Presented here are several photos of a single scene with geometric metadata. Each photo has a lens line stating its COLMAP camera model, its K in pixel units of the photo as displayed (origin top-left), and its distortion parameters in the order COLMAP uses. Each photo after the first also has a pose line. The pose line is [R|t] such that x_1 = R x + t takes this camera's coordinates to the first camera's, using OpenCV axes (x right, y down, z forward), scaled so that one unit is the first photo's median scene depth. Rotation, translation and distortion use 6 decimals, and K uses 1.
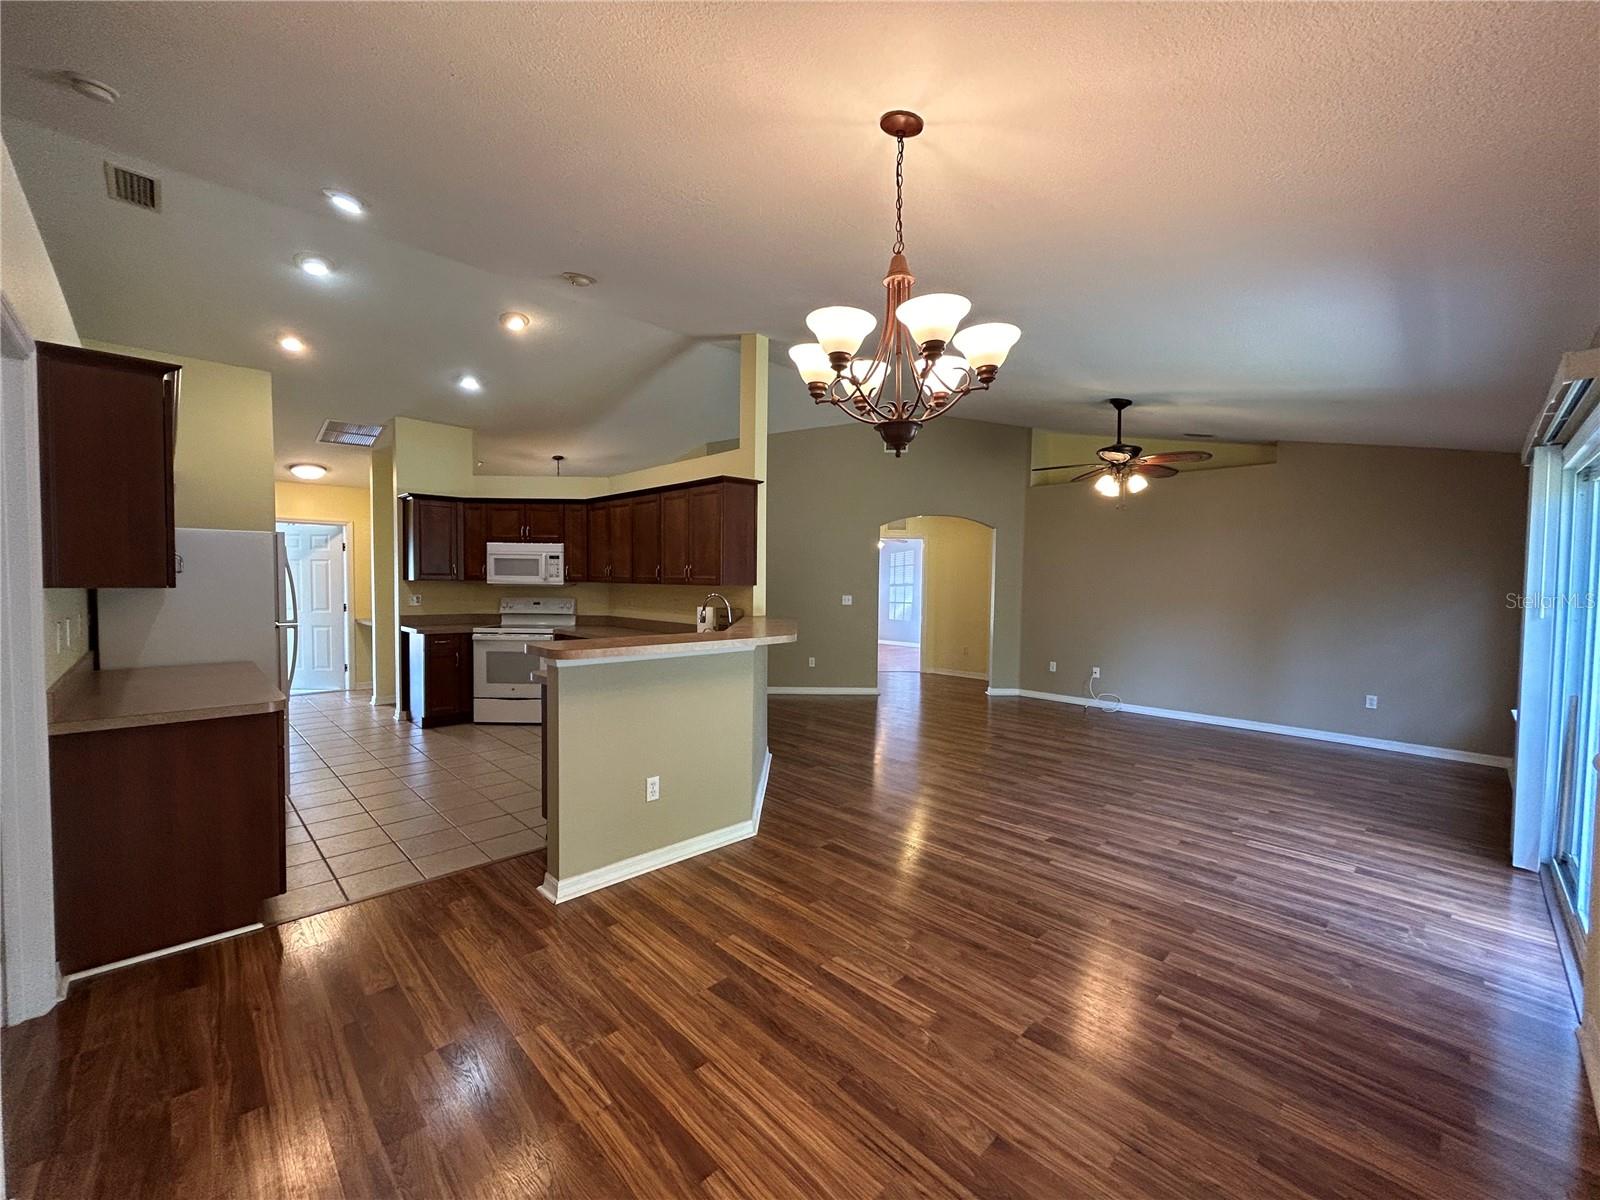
lens RADIAL K [[645.2, 0, 800.6], [0, 645.2, 601.2], [0, 0, 1]] dist [-0.005670, 0.001924]
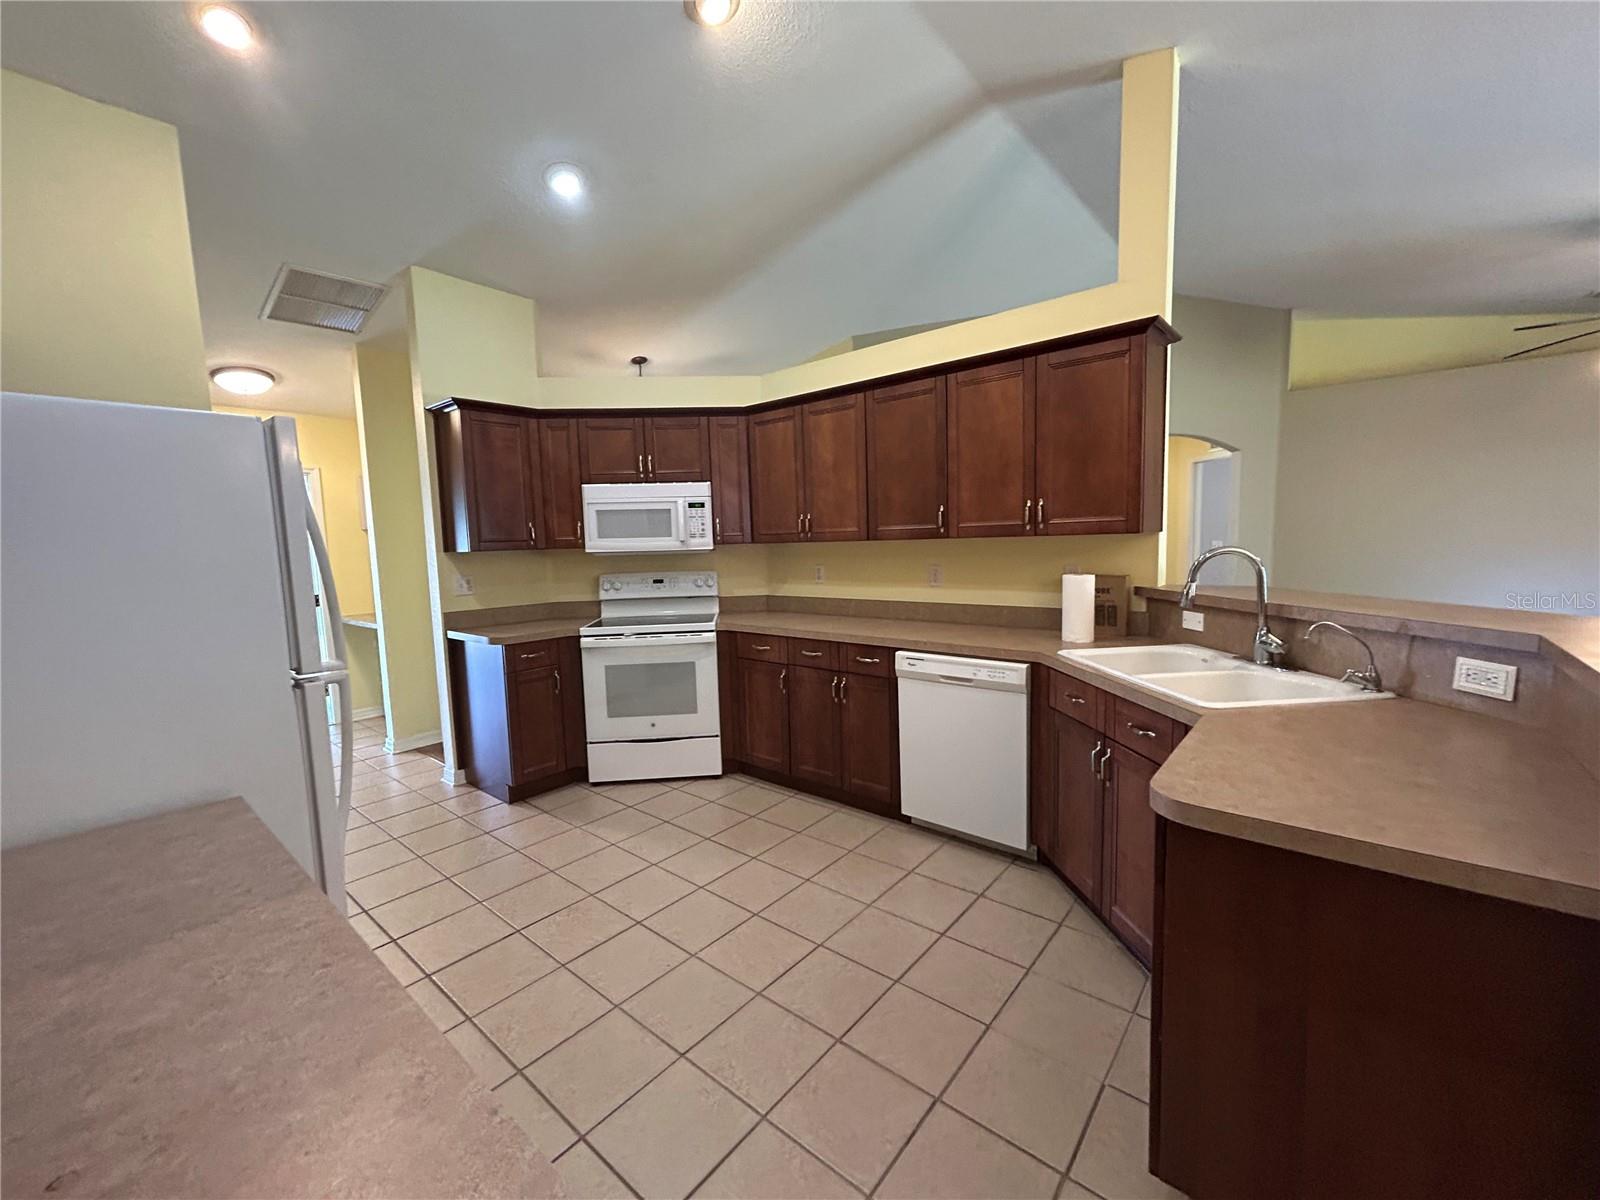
lens RADIAL K [[645.2, 0, 797.8], [0, 645.2, 602.2], [0, 0, 1]] dist [-0.005670, 0.001924]
pose [[0.995021, -0.050254, 0.086066, -0.368333], [0.044801, 0.996934, 0.064159, -0.011816], [-0.089027, -0.059983, 0.994221, 0.403866]]
